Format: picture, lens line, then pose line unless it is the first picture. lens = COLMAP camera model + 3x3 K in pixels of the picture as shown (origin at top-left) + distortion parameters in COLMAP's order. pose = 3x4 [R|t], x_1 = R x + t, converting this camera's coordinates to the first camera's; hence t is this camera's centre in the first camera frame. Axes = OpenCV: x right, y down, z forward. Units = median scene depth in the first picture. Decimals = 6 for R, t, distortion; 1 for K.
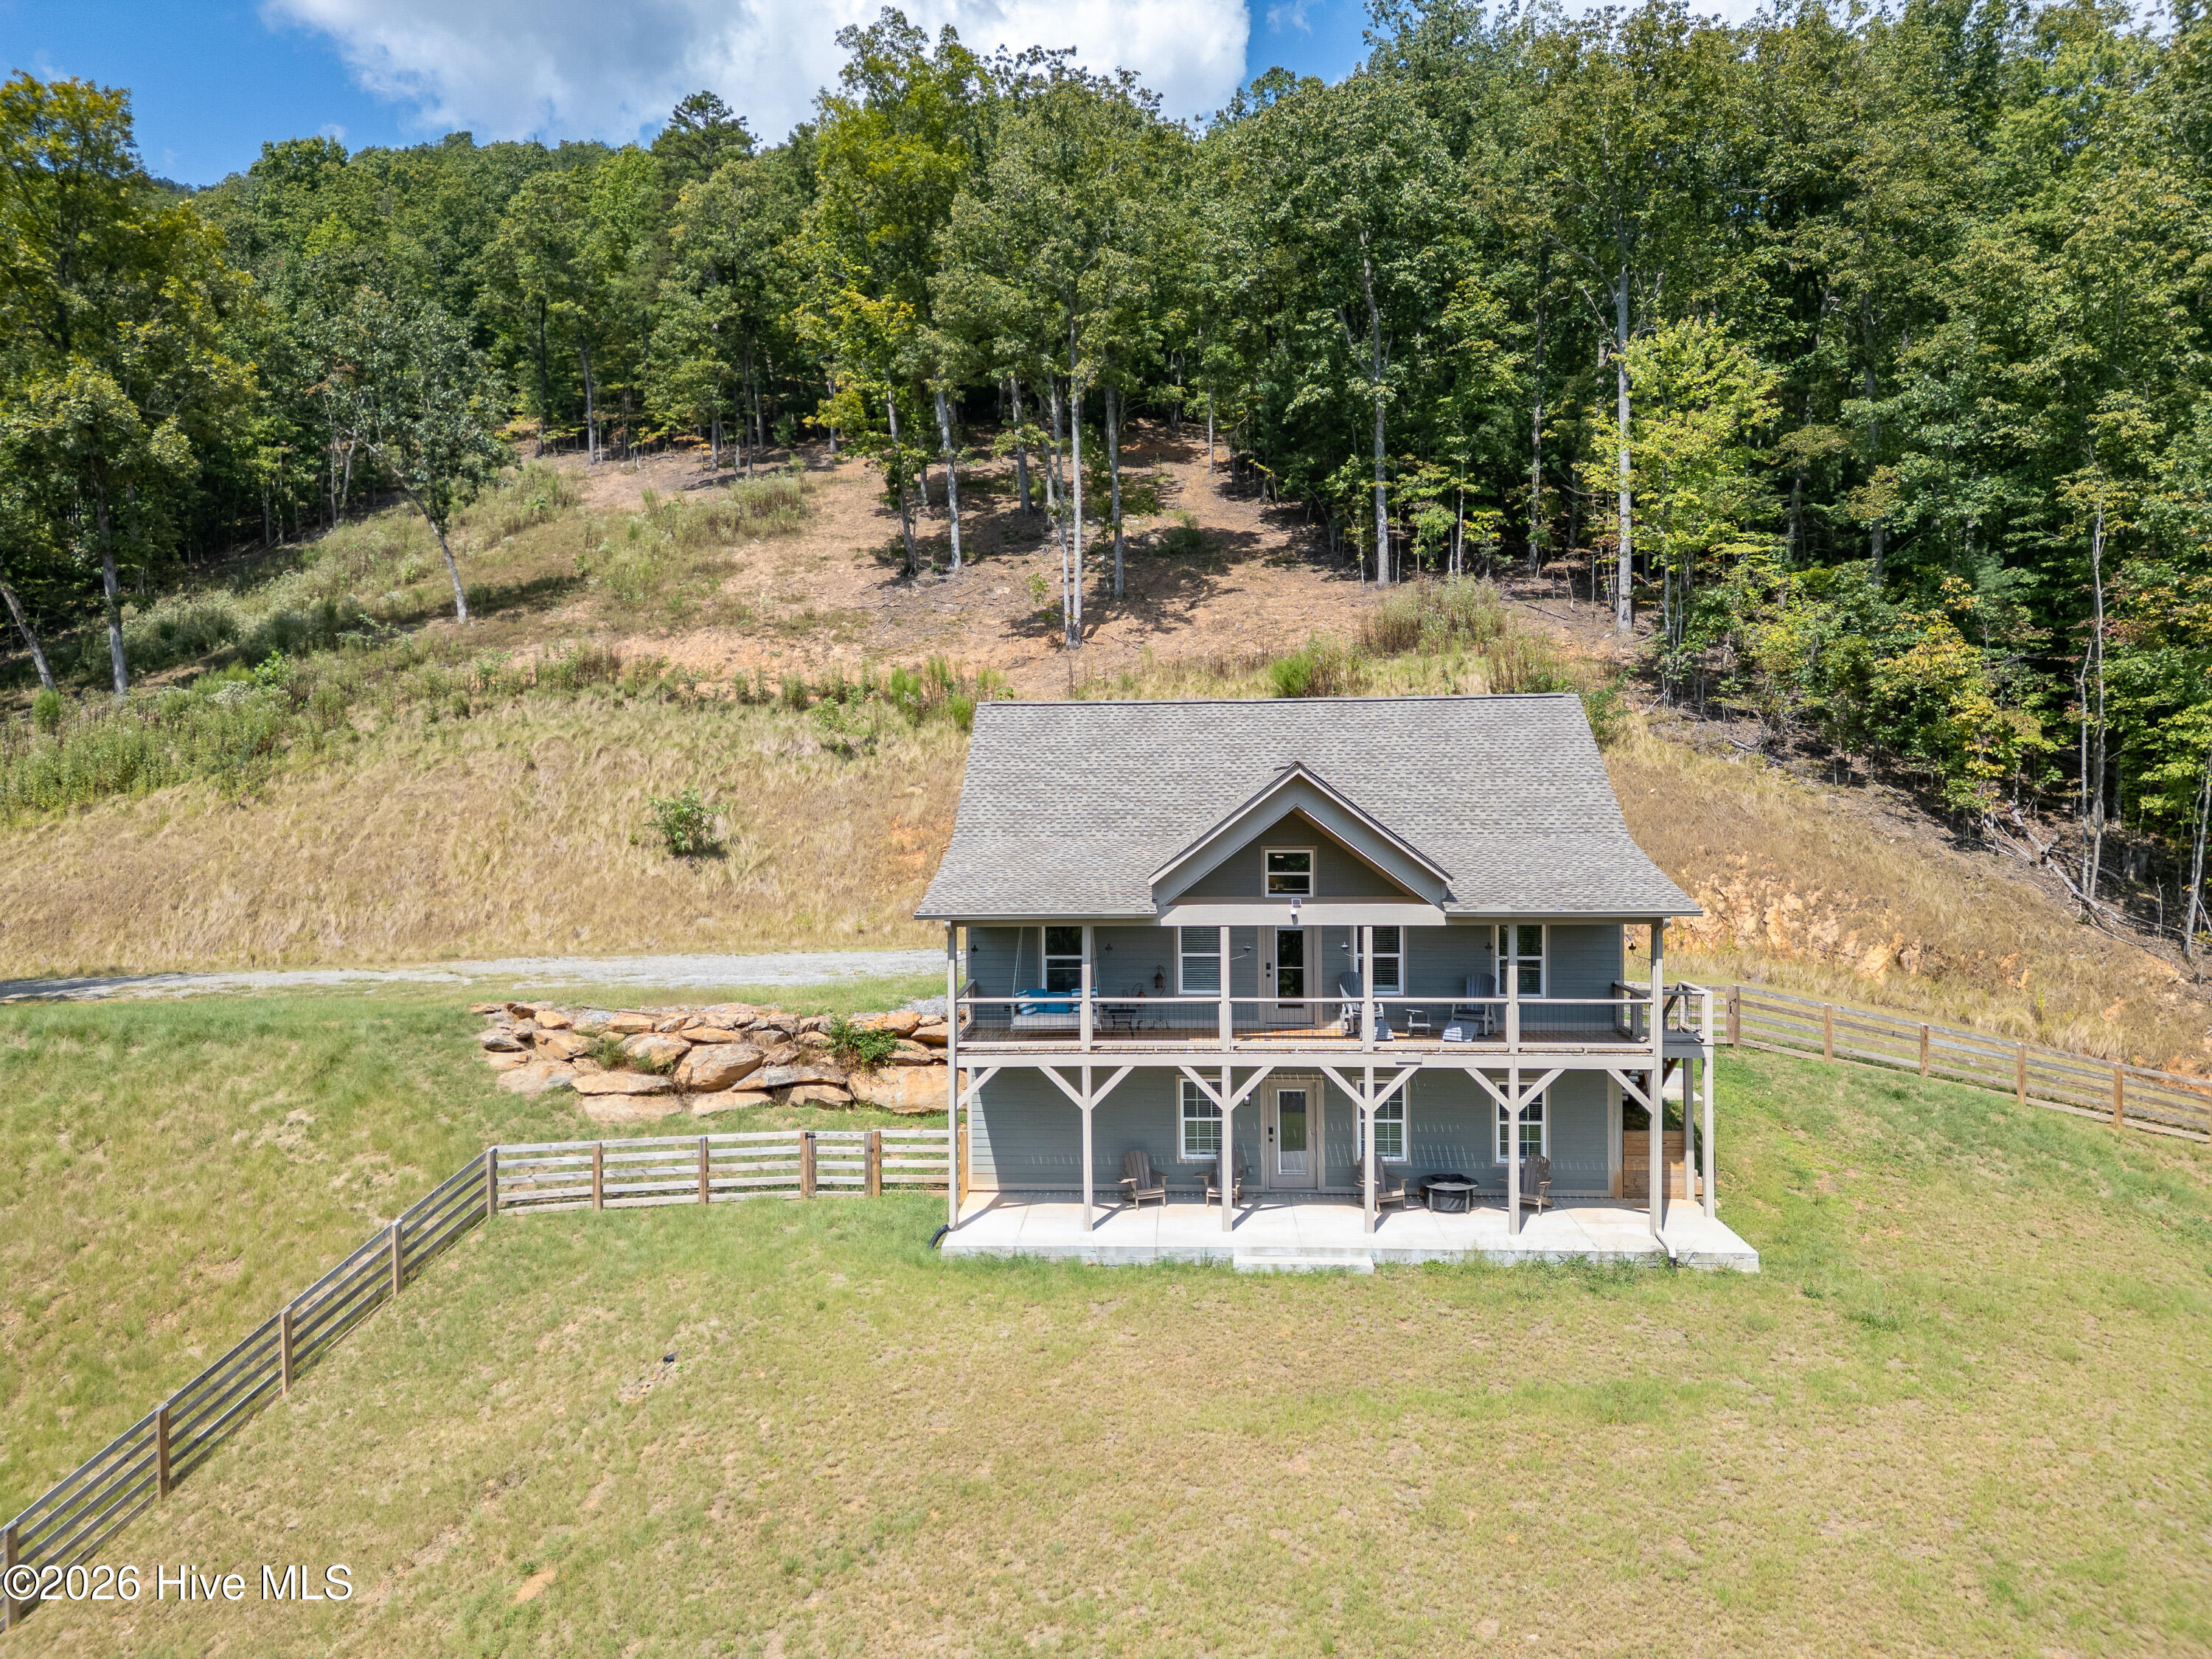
lens RADIAL K [[1541.6, 0, 1102.2], [0, 1541.6, 824.1], [0, 0, 1]] dist [0.084767, -0.107911]
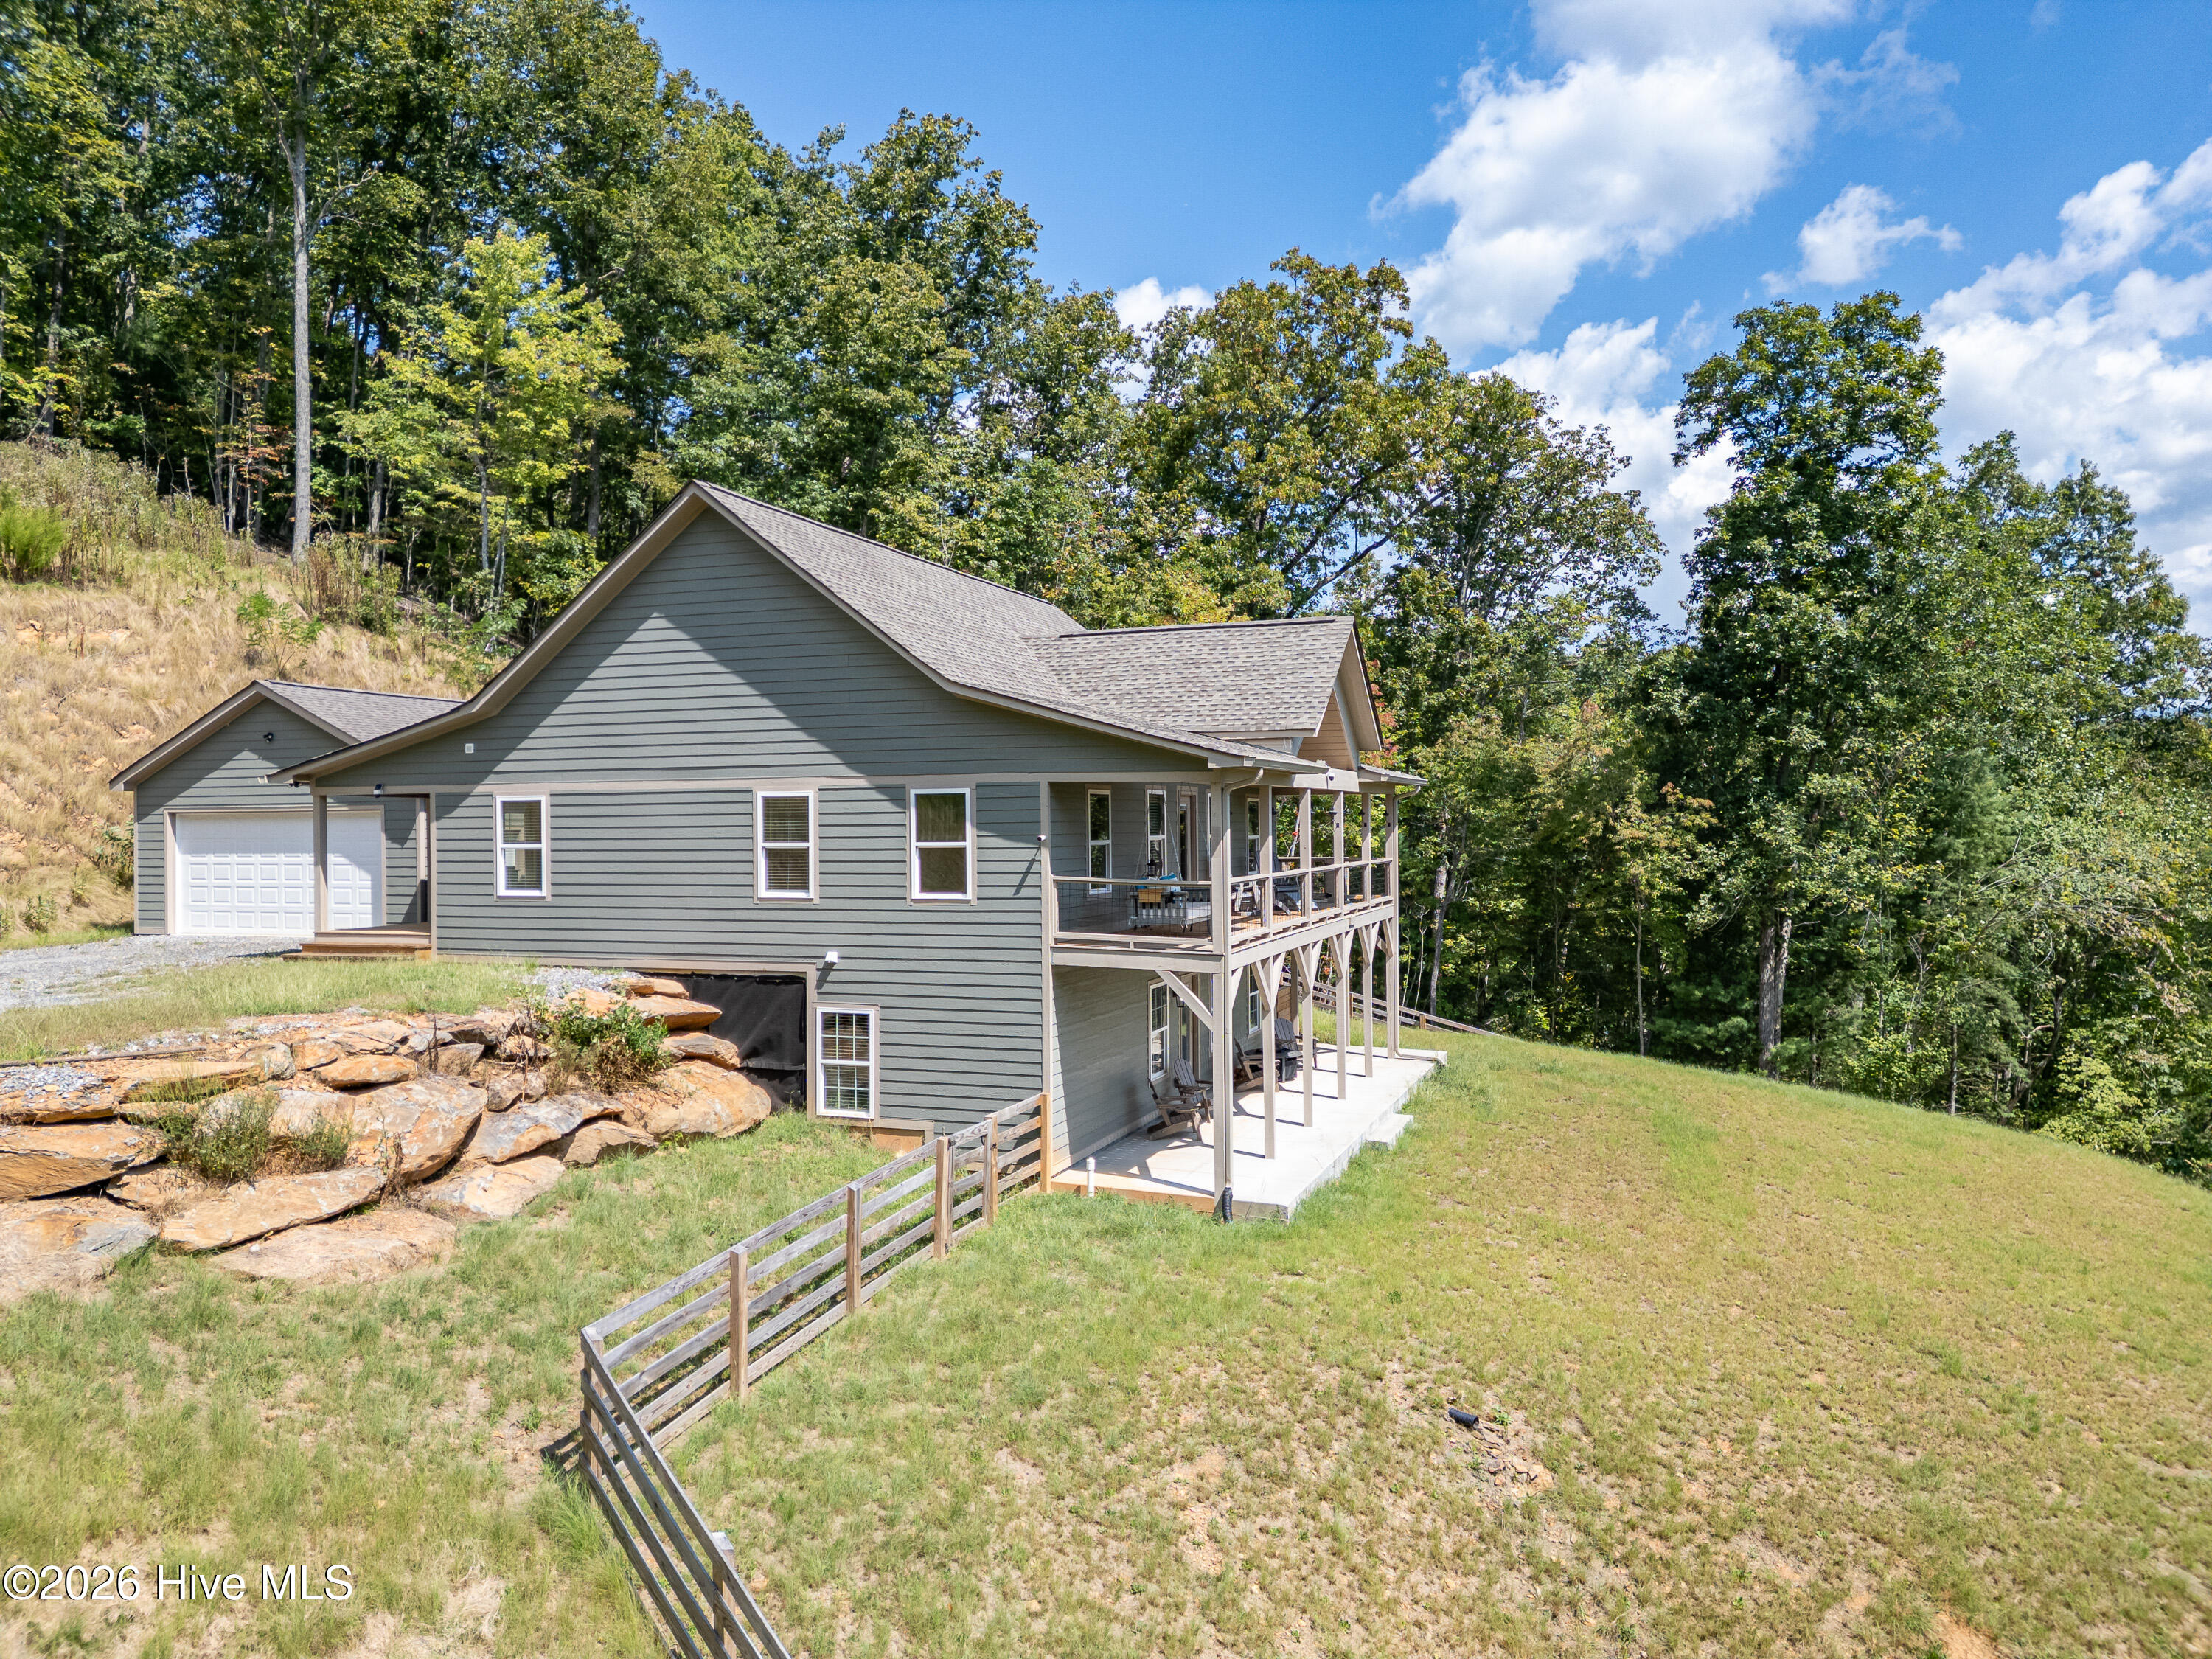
lens RADIAL K [[1537.0, 0, 1106.0], [0, 1537.0, 829.5], [0, 0, 1]] dist [0.077655, -0.076165]
pose [[0.299118, 0.005763, 0.954199, -0.635903], [0.025431, 0.999578, -0.014009, 0.077546], [-0.953877, 0.028457, 0.298845, 0.656313]]
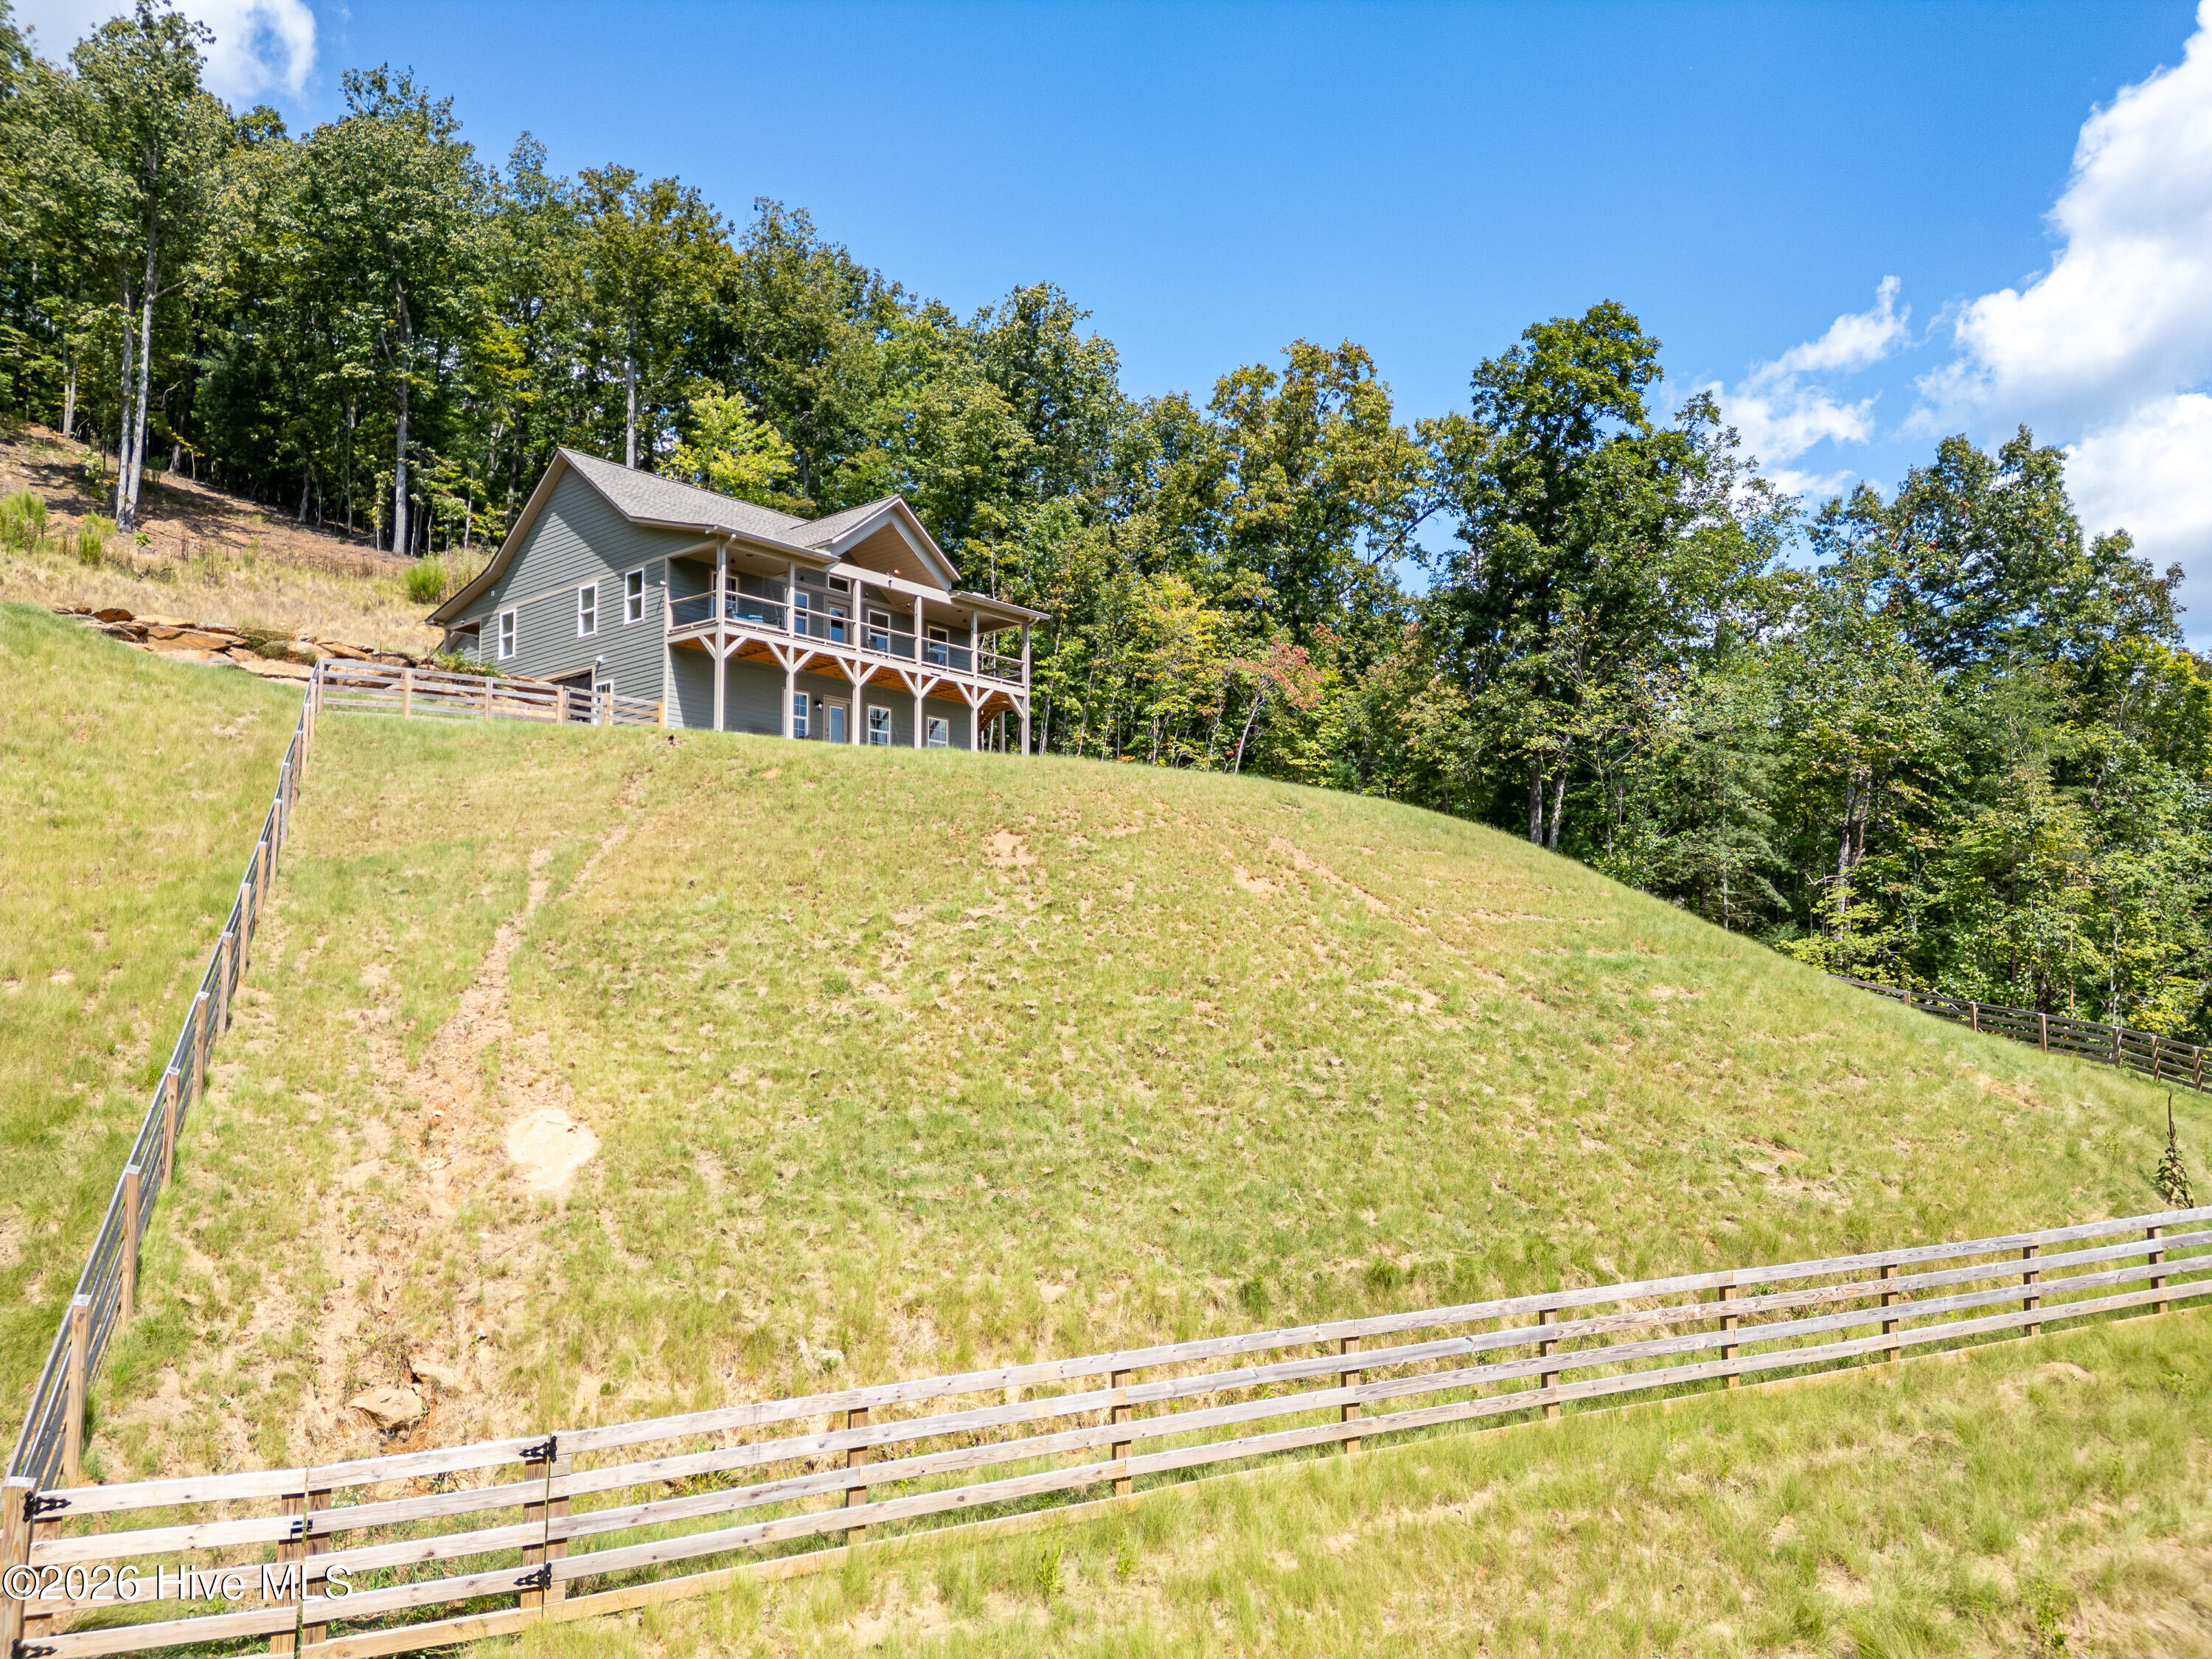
lens RADIAL K [[1541.6, 0, 1102.2], [0, 1541.6, 824.1], [0, 0, 1]] dist [0.084767, -0.107911]
pose [[0.602863, 0.096955, 0.791932, -0.846030], [0.019160, 0.990543, -0.135856, 0.444344], [-0.797615, 0.097076, 0.595304, -0.161948]]
